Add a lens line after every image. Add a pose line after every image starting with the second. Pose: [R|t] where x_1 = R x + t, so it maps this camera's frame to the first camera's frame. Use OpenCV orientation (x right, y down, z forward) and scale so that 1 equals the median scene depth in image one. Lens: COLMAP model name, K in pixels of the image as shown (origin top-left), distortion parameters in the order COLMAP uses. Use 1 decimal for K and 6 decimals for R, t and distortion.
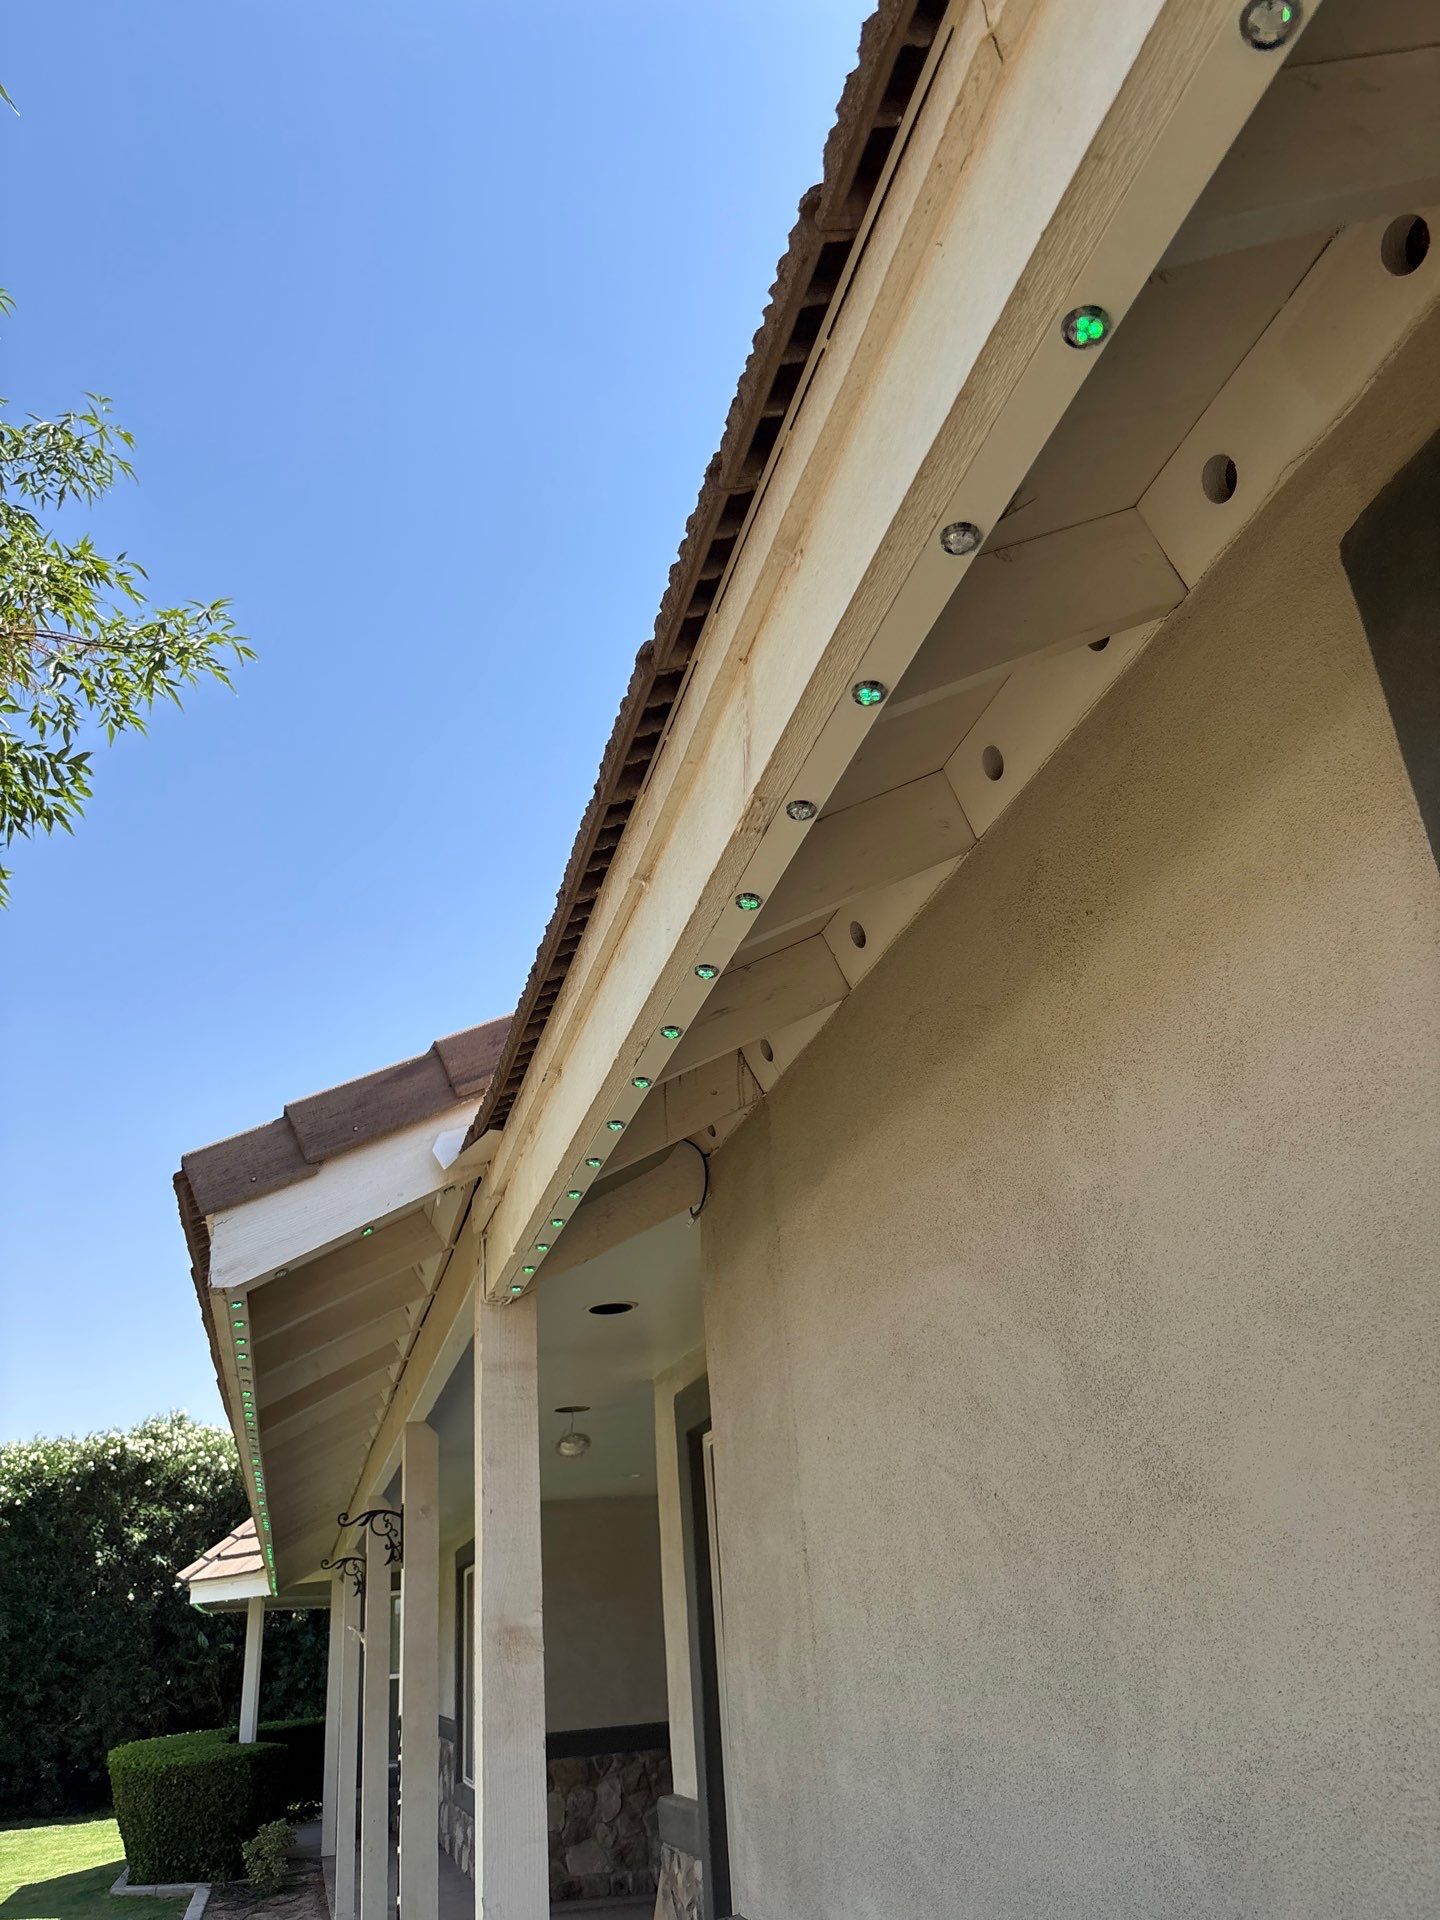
lens RADIAL K [[1450.8, 0, 720.0], [0, 1450.8, 960.0], [0, 0, 1]] dist [0.057859, -0.068400]
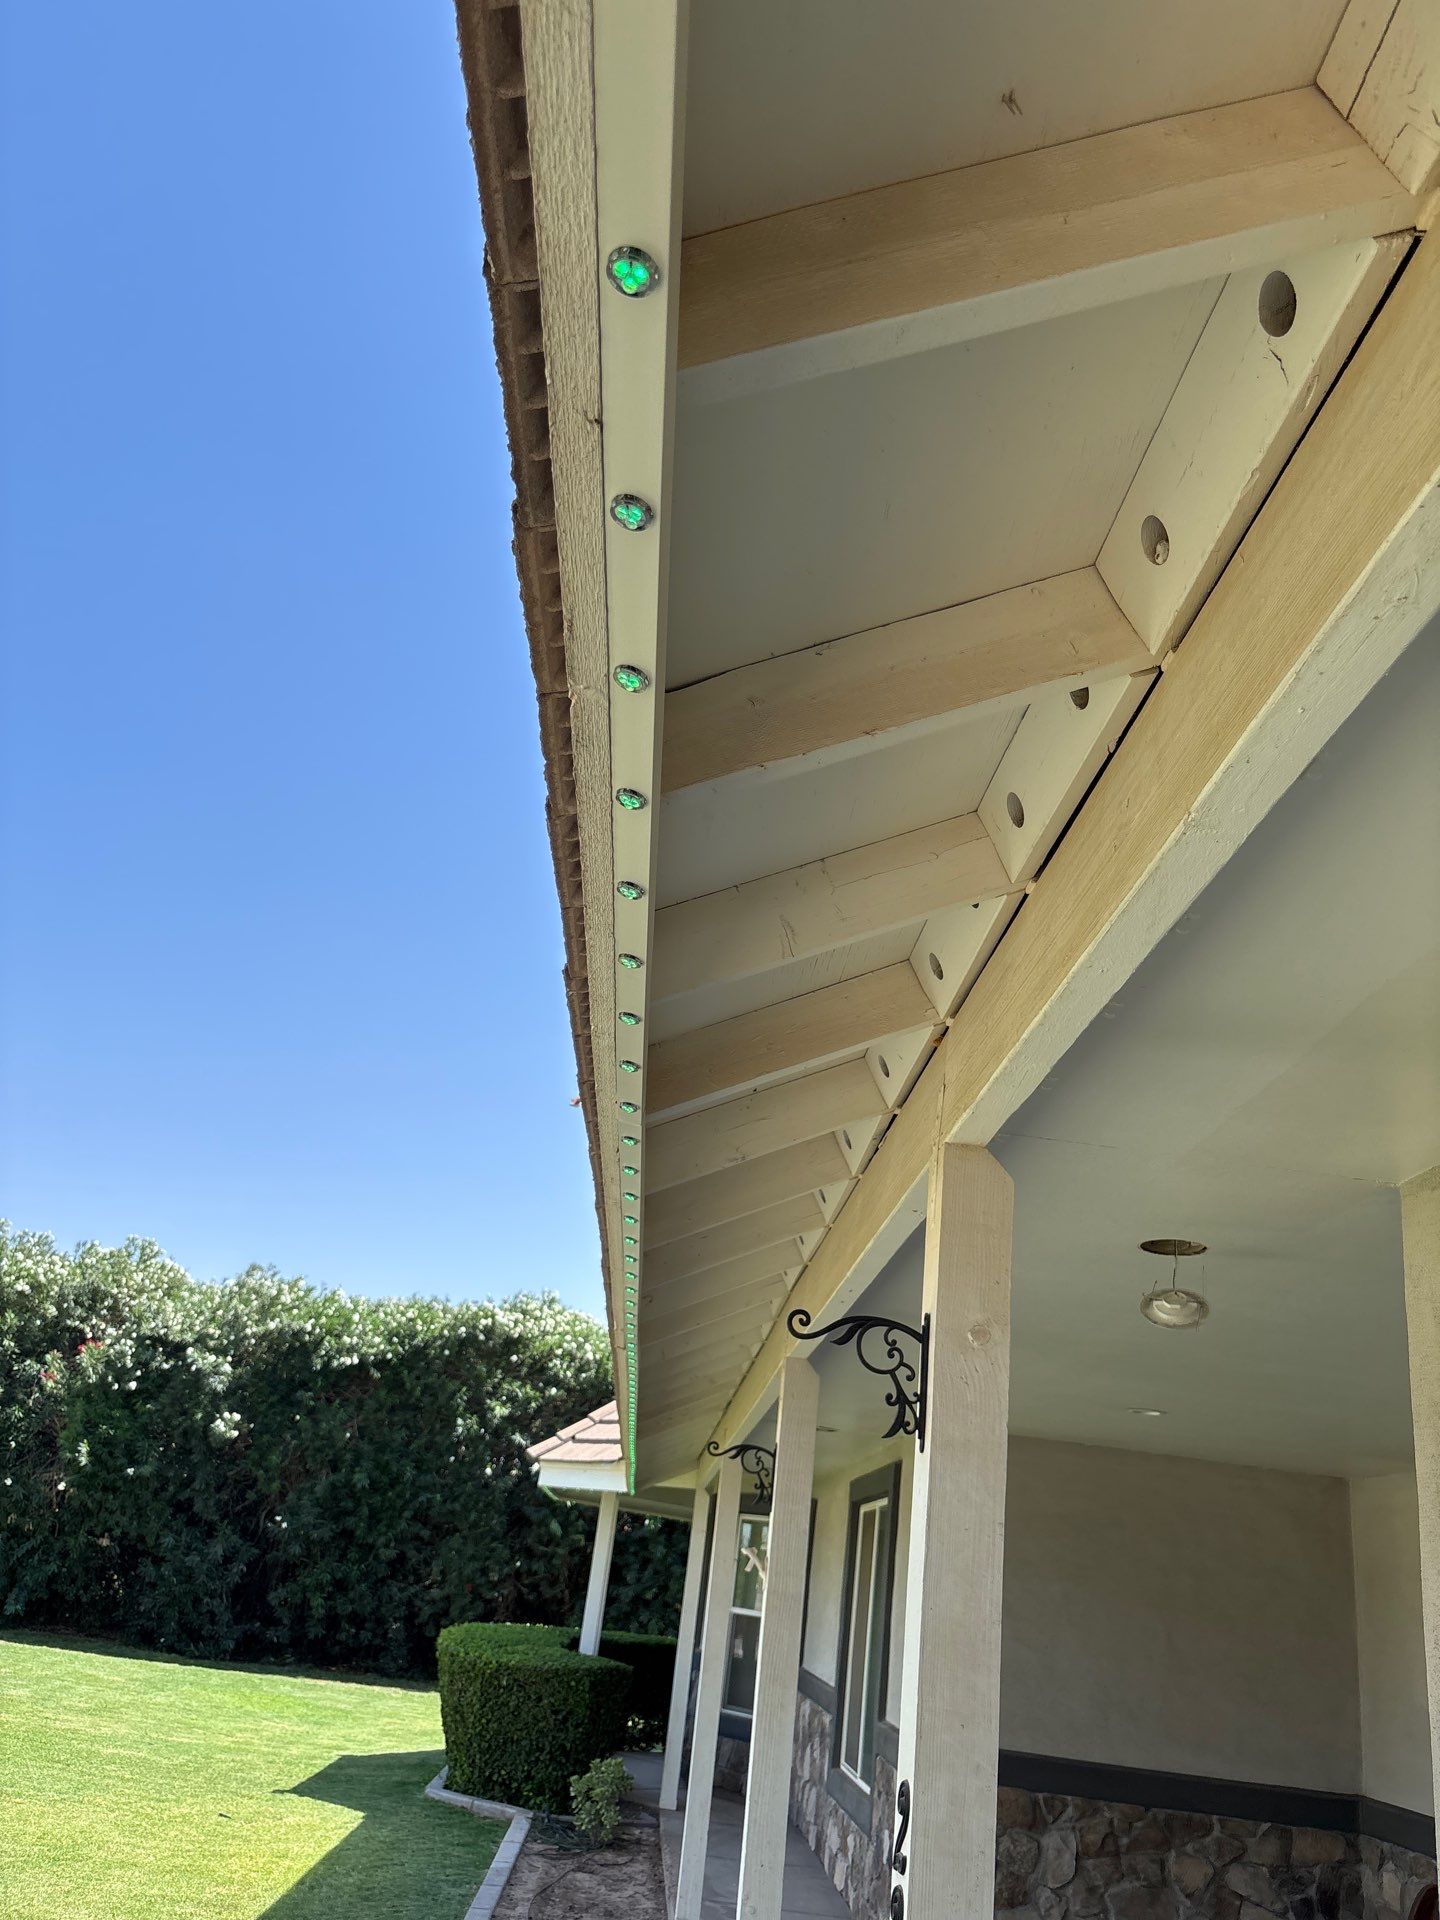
lens RADIAL K [[1516.3, 0, 720.0], [0, 1516.3, 960.0], [0, 0, 1]] dist [0.001916, 0.005842]
pose [[0.960994, 0.093351, -0.260339, -0.029076], [-0.083848, 0.995351, 0.047399, 0.042881], [0.263553, -0.023721, 0.964353, 0.093091]]
